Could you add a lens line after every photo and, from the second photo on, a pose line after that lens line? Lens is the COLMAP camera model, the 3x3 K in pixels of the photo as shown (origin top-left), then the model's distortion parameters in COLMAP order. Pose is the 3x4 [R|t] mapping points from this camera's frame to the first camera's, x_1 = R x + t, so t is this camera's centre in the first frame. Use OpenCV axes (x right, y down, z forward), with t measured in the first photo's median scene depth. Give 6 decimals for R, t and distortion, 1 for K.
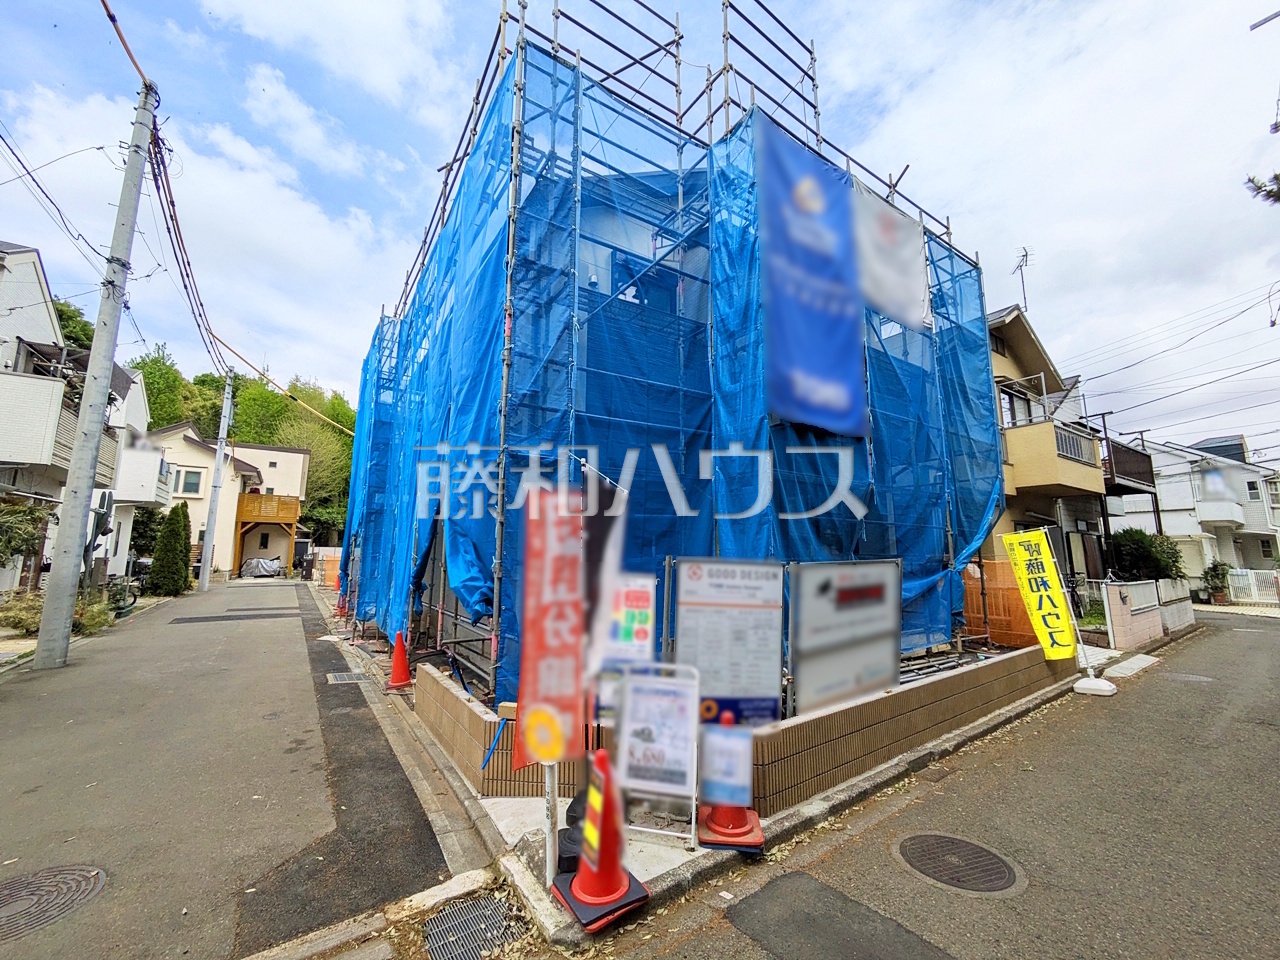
lens RADIAL K [[505.6, 0, 641.6], [0, 505.6, 478.4], [0, 0, 1]] dist [-0.001642, 0.002578]
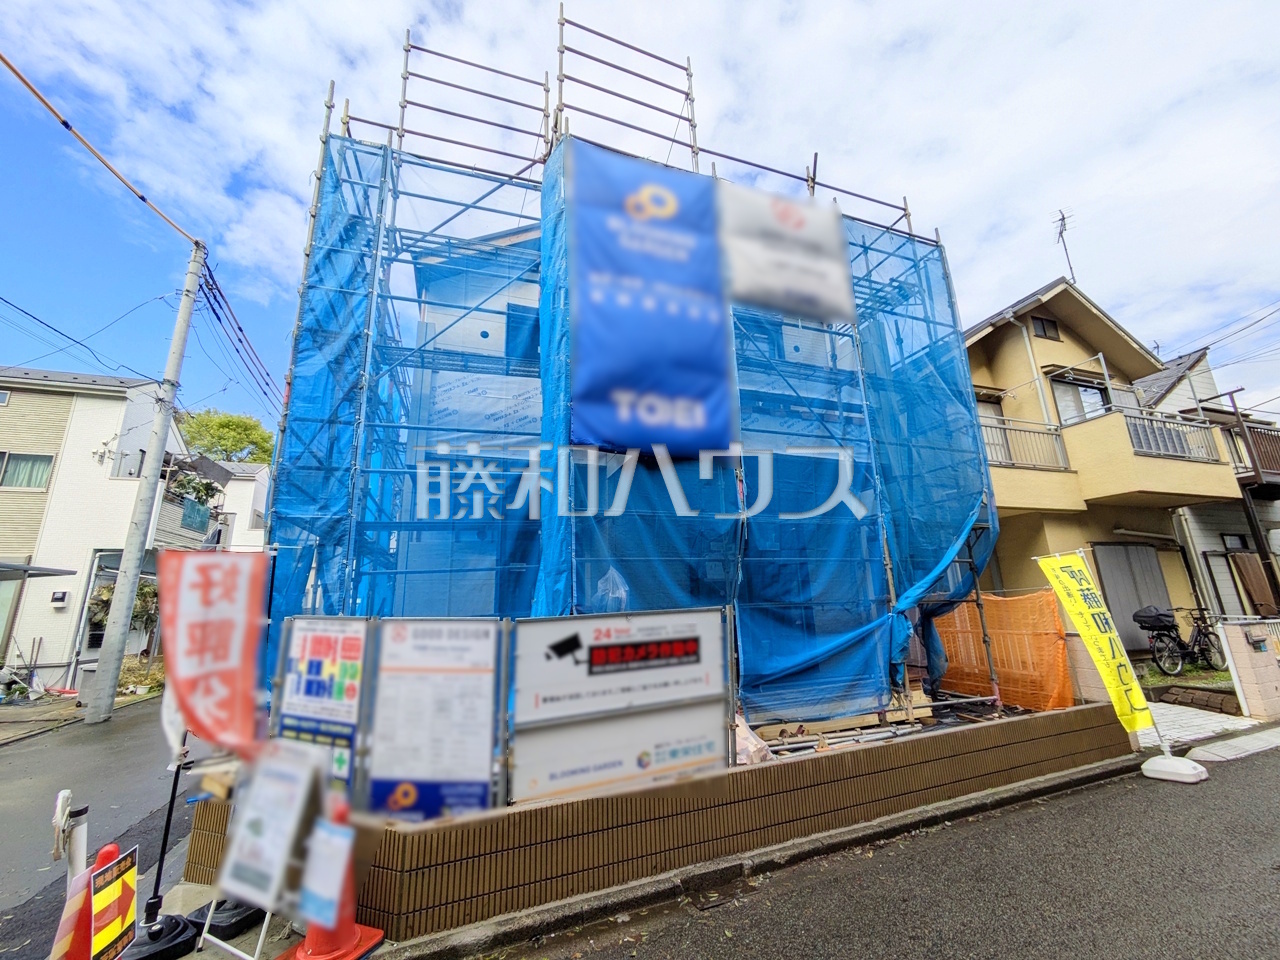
lens RADIAL K [[506.3, 0, 644.5], [0, 506.3, 478.7], [0, 0, 1]] dist [0.000578, 0.001130]
pose [[0.969025, -0.093310, -0.228657, 0.425210], [0.072995, 0.992724, -0.095764, 0.017342], [0.235929, 0.076107, 0.968786, 0.114746]]
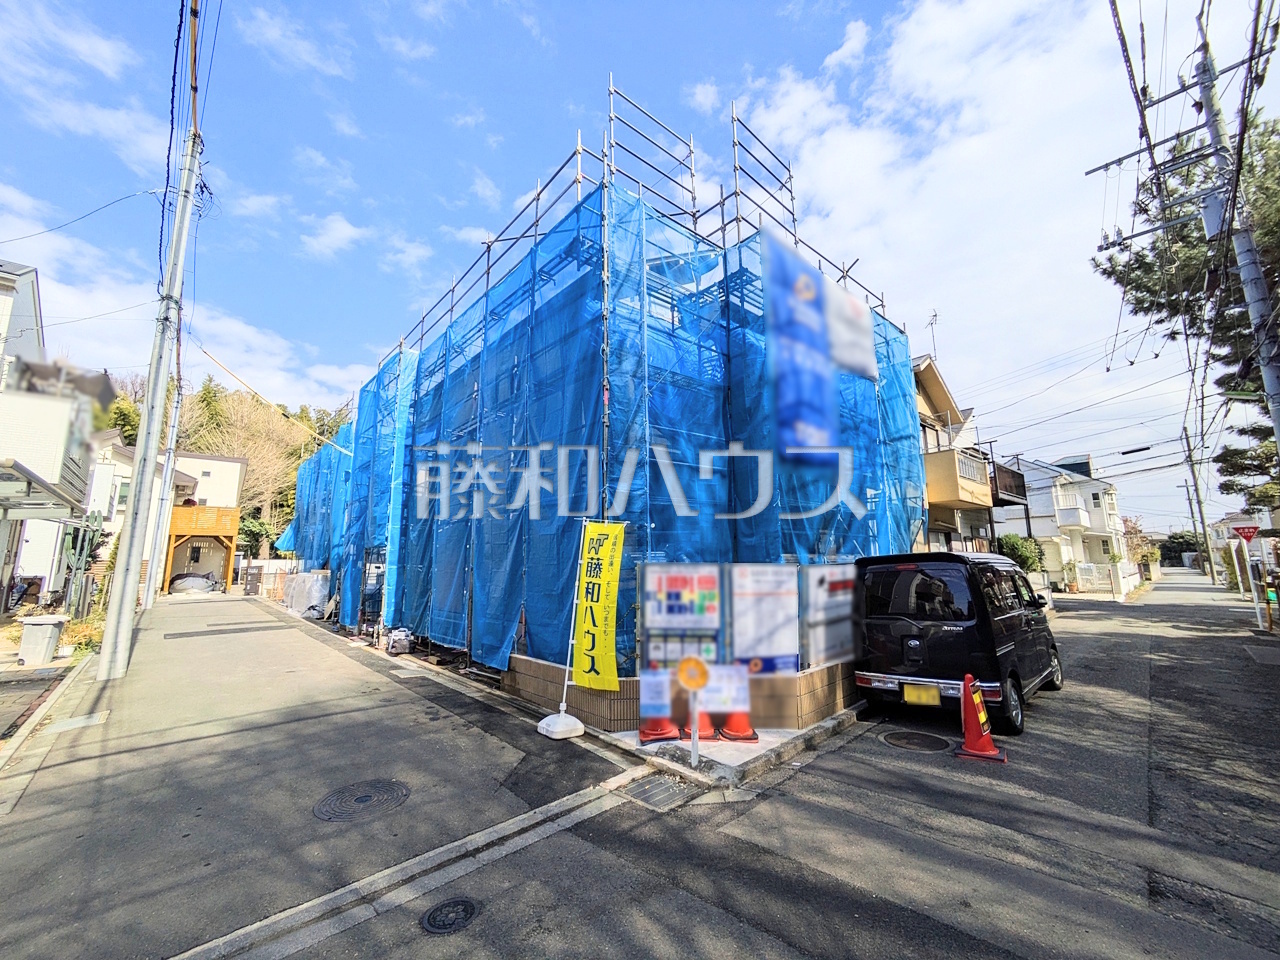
lens RADIAL K [[504.2, 0, 644.1], [0, 504.2, 480.3], [0, 0, 1]] dist [-0.001356, 0.003087]
pose [[0.990130, 0.003033, 0.140119, -0.214189], [-0.001828, 0.999960, -0.008730, -0.038654], [-0.140139, 0.008388, 0.990096, -0.225043]]
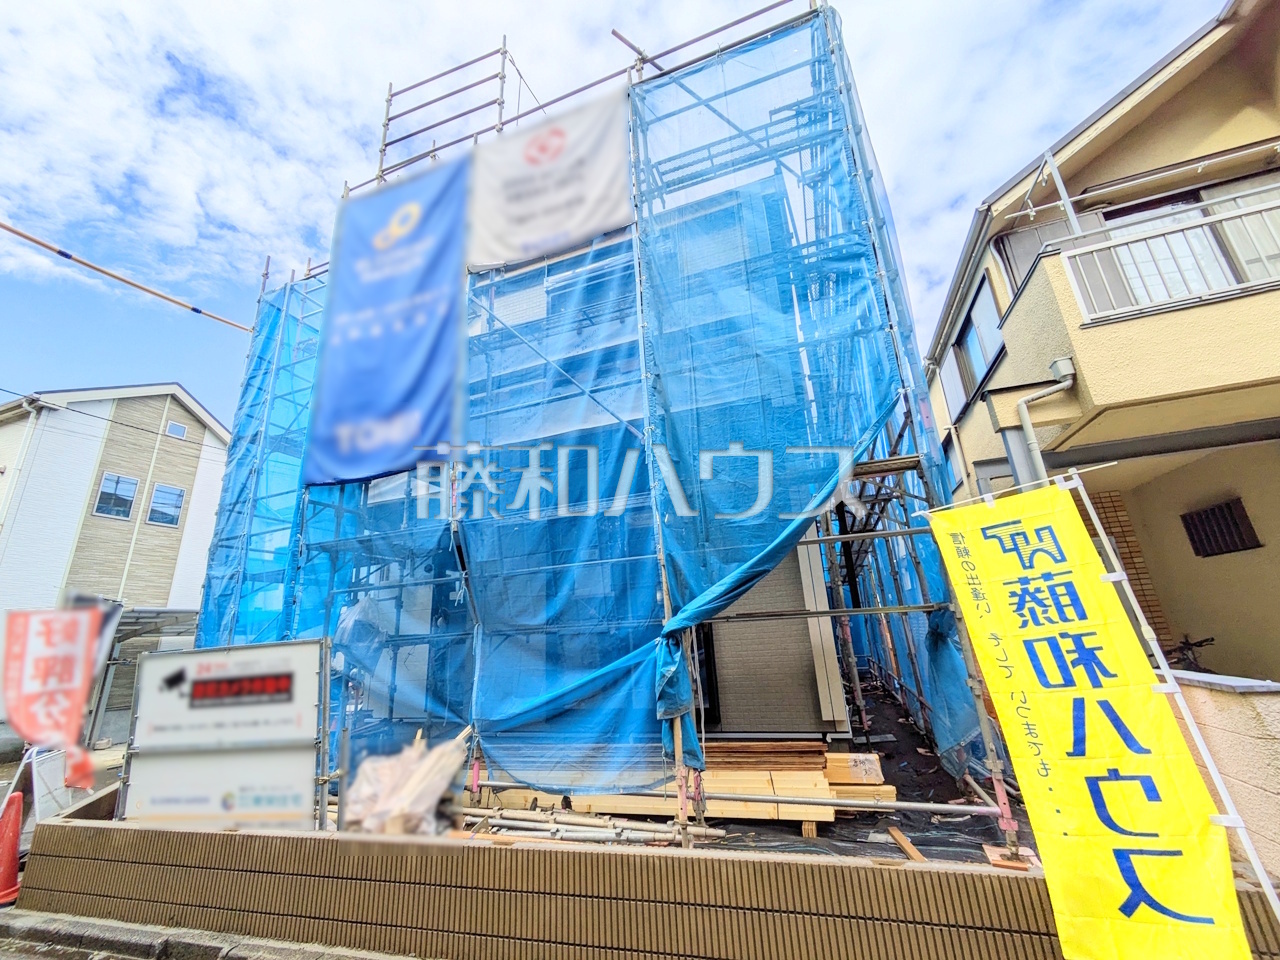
lens RADIAL K [[506.3, 0, 644.5], [0, 506.3, 478.7], [0, 0, 1]] dist [0.000578, 0.001130]
pose [[0.595485, -0.276110, -0.754428, 0.999386], [0.181965, 0.961033, -0.208096, 0.127258], [0.782488, -0.013361, 0.622523, 0.659698]]
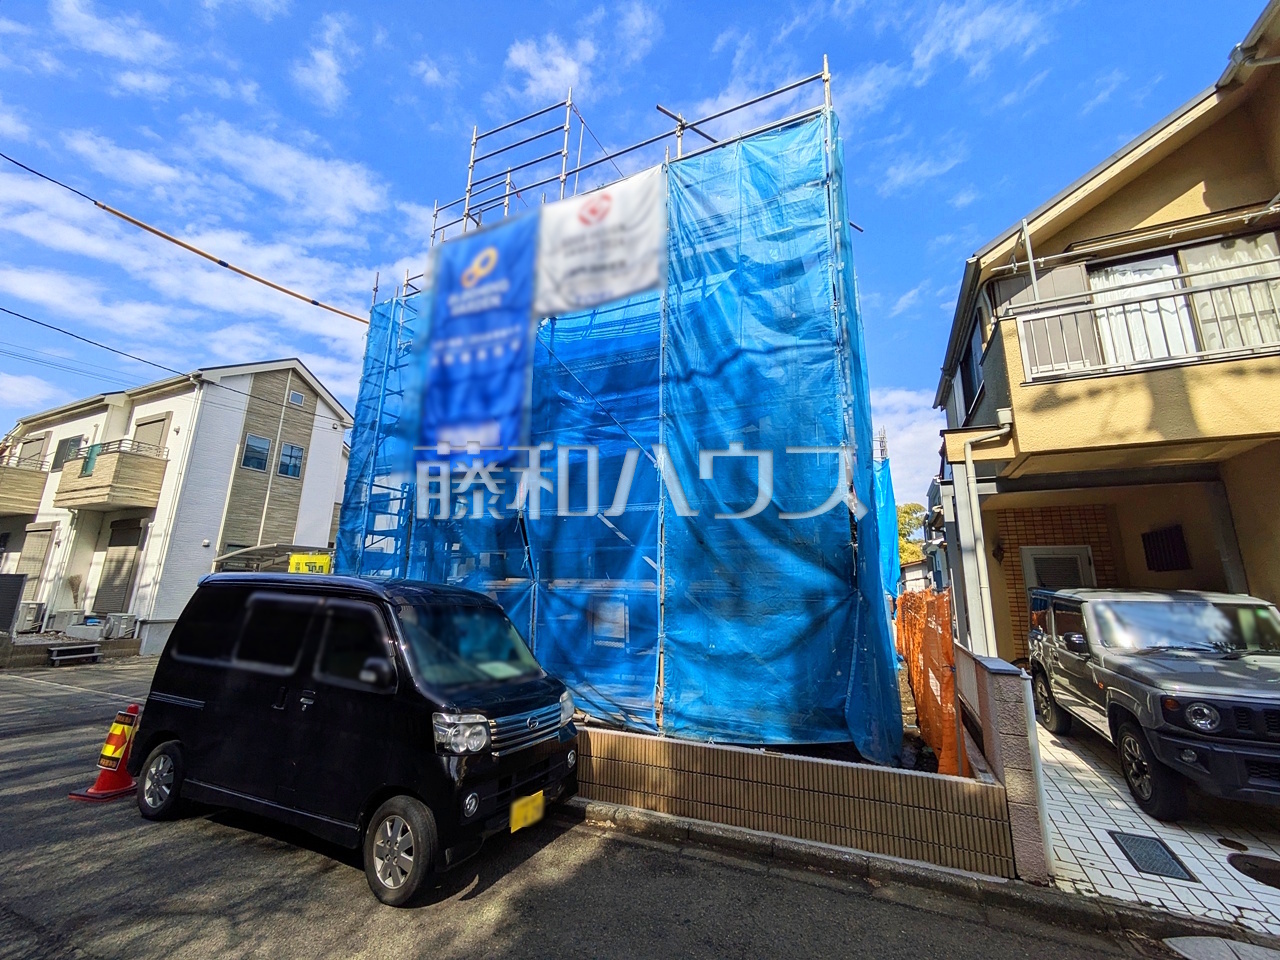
lens RADIAL K [[506.3, 0, 644.5], [0, 506.3, 478.7], [0, 0, 1]] dist [0.000578, 0.001130]
pose [[0.518512, -0.180343, -0.835836, 1.209837], [0.114759, 0.983339, -0.140978, 0.098166], [0.847334, -0.022821, 0.530569, 0.586812]]
